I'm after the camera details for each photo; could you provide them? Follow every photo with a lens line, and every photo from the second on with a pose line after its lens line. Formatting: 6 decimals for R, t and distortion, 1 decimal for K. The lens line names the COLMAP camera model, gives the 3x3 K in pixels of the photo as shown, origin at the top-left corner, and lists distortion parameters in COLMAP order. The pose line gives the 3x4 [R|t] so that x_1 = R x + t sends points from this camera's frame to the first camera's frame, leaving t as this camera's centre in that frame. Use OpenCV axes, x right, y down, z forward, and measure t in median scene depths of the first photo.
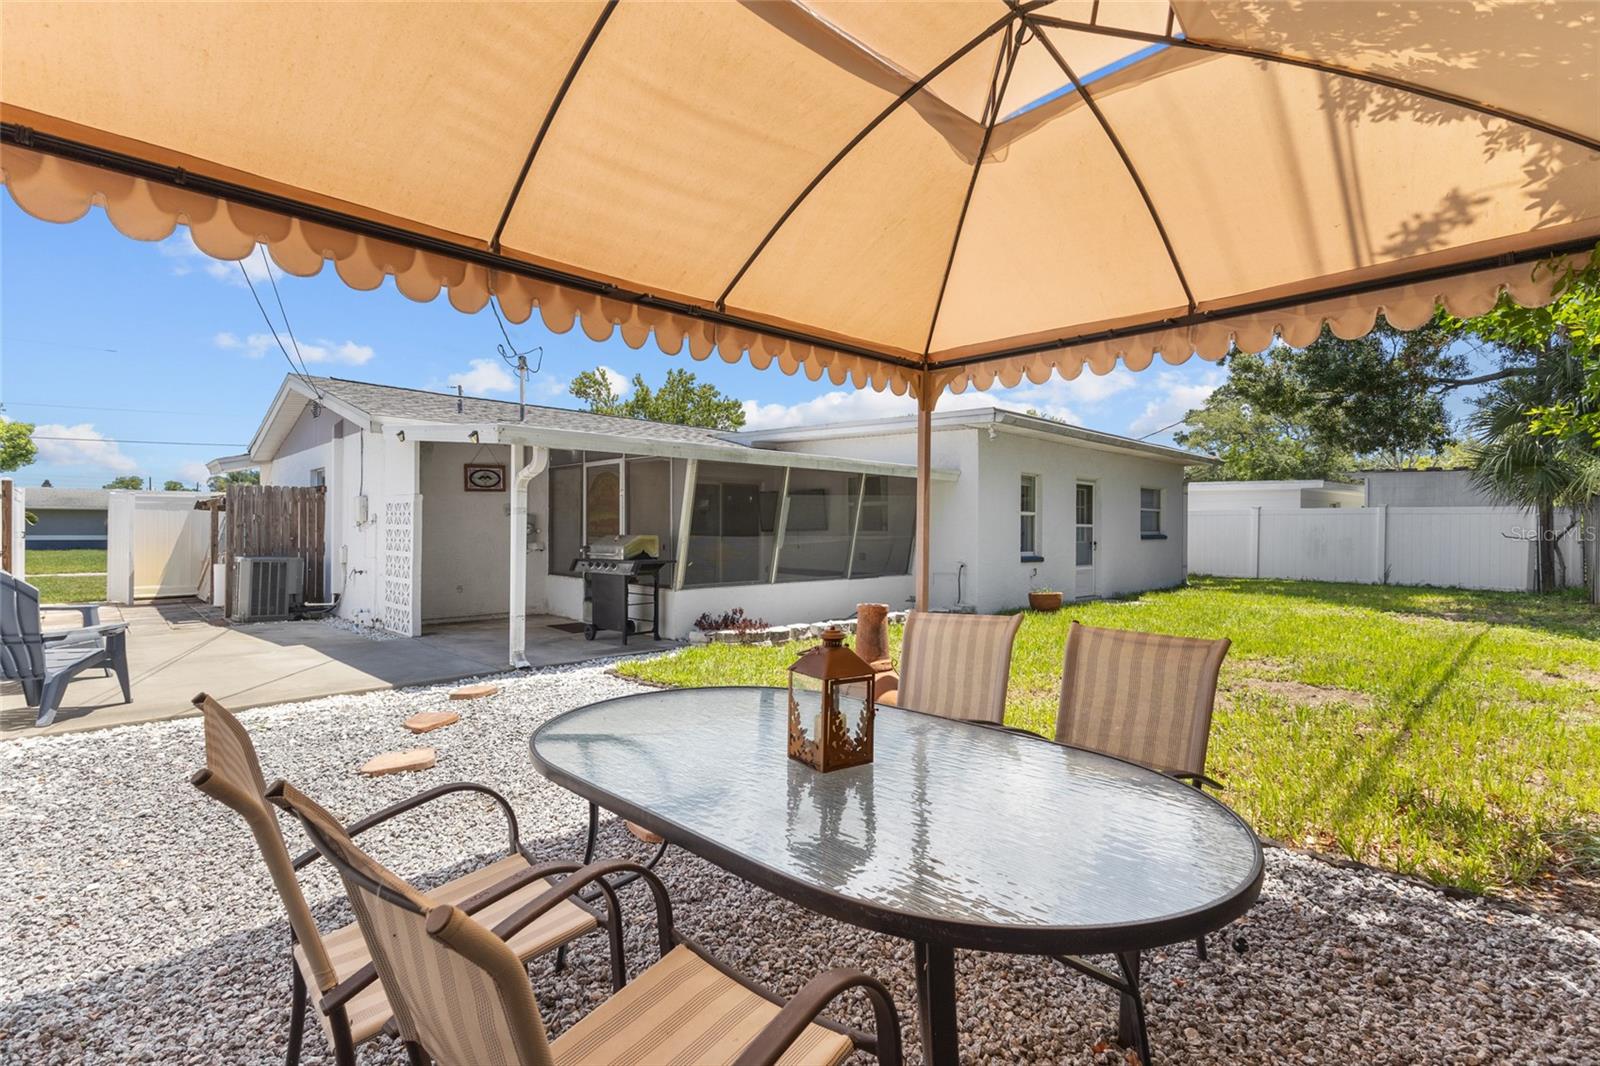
lens RADIAL K [[738.1, 0, 802.2], [0, 738.1, 524.8], [0, 0, 1]] dist [0.004325, 0.000288]
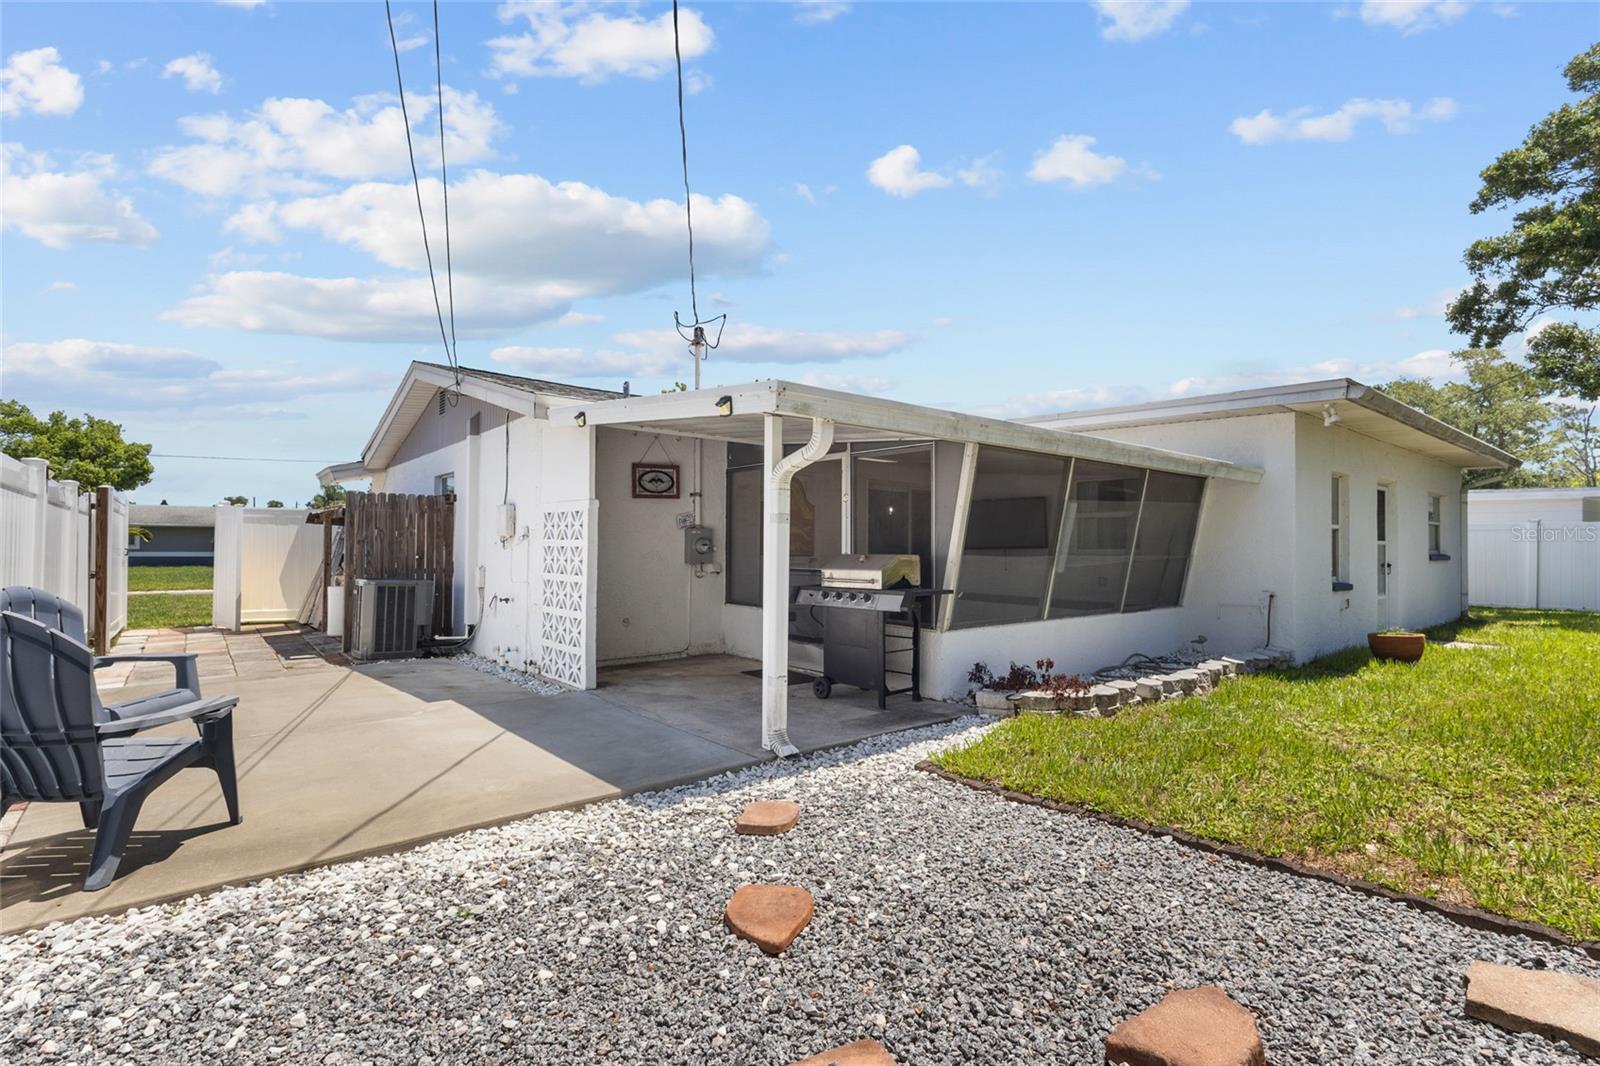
lens RADIAL K [[738.1, 0, 798.0], [0, 738.1, 535.7], [0, 0, 1]] dist [0.004325, 0.000288]
pose [[0.996225, 0.000085, -0.086805, -0.225790], [-0.000909, 0.999955, -0.009449, 0.002216], [0.086801, 0.009492, 0.996180, 0.246335]]
